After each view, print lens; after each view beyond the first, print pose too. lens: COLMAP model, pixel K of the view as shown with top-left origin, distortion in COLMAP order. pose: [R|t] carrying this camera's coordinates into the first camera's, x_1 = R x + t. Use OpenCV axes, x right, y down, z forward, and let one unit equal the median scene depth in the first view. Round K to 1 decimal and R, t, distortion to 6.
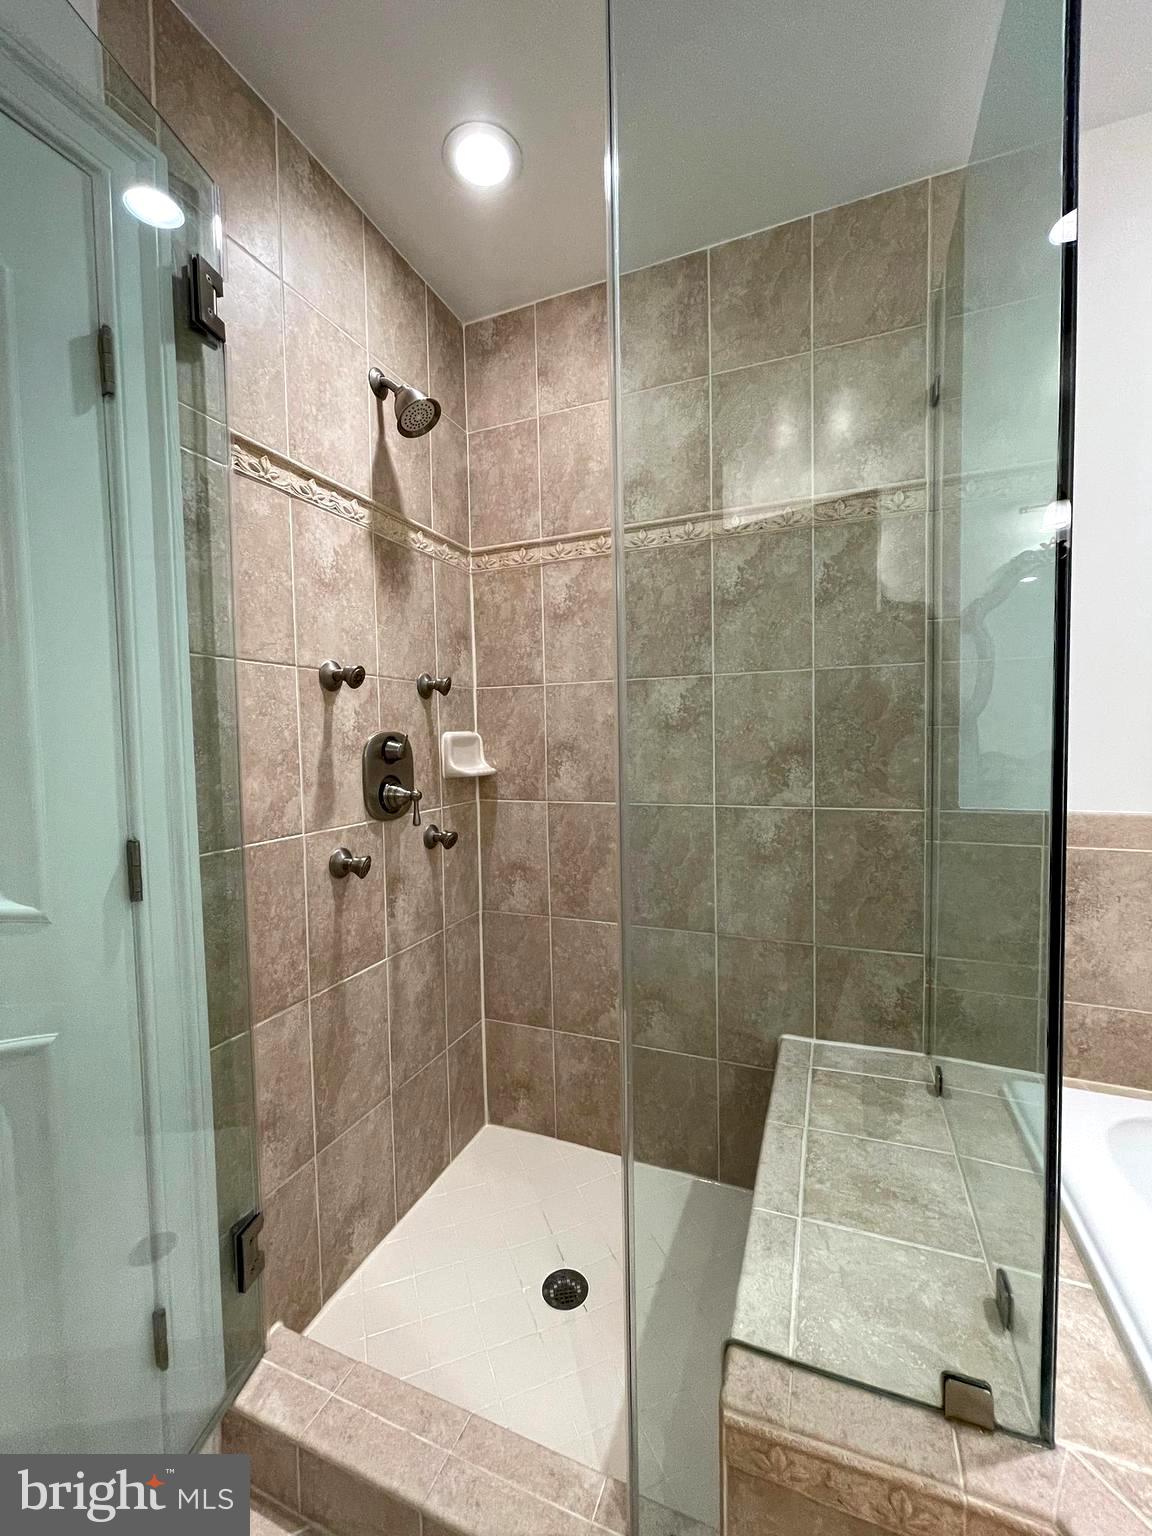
lens RADIAL K [[625.5, 0, 570.5], [0, 625.5, 765.9], [0, 0, 1]] dist [-0.004334, 0.002319]
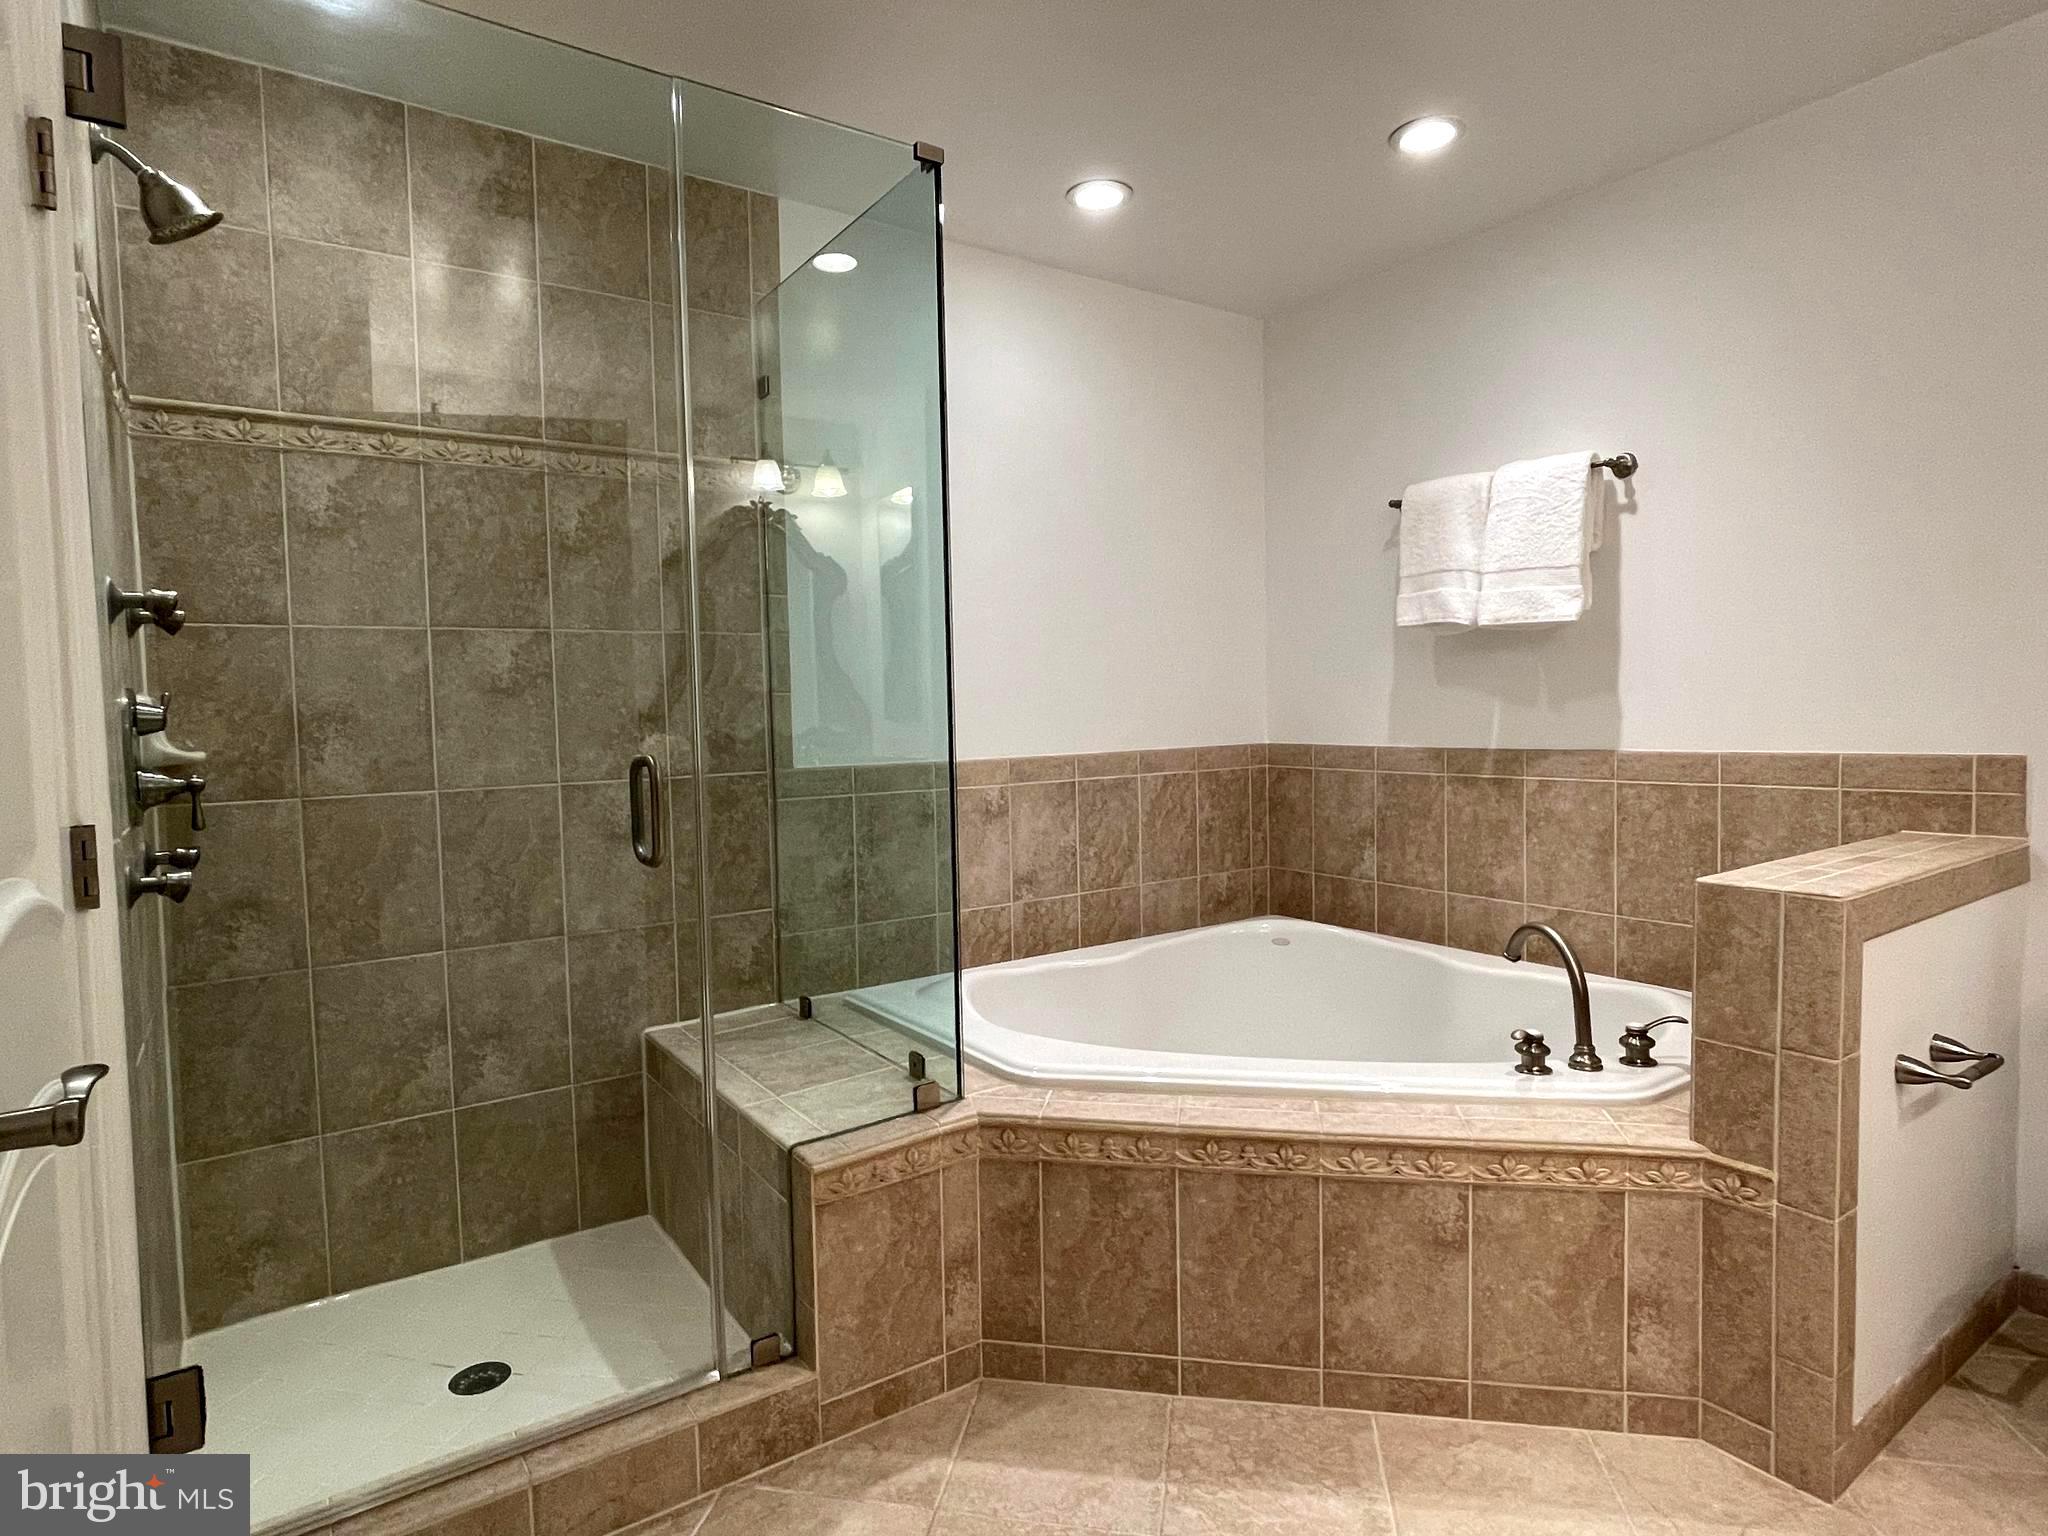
lens RADIAL K [[1109.1, 0, 1025.8], [0, 1109.1, 767.7], [0, 0, 1]] dist [0.004383, -0.005922]
pose [[0.541373, -0.040928, 0.839786, -0.681538], [0.051756, 0.998543, 0.015300, 0.050387], [-0.839188, 0.035181, 0.542702, -0.346911]]
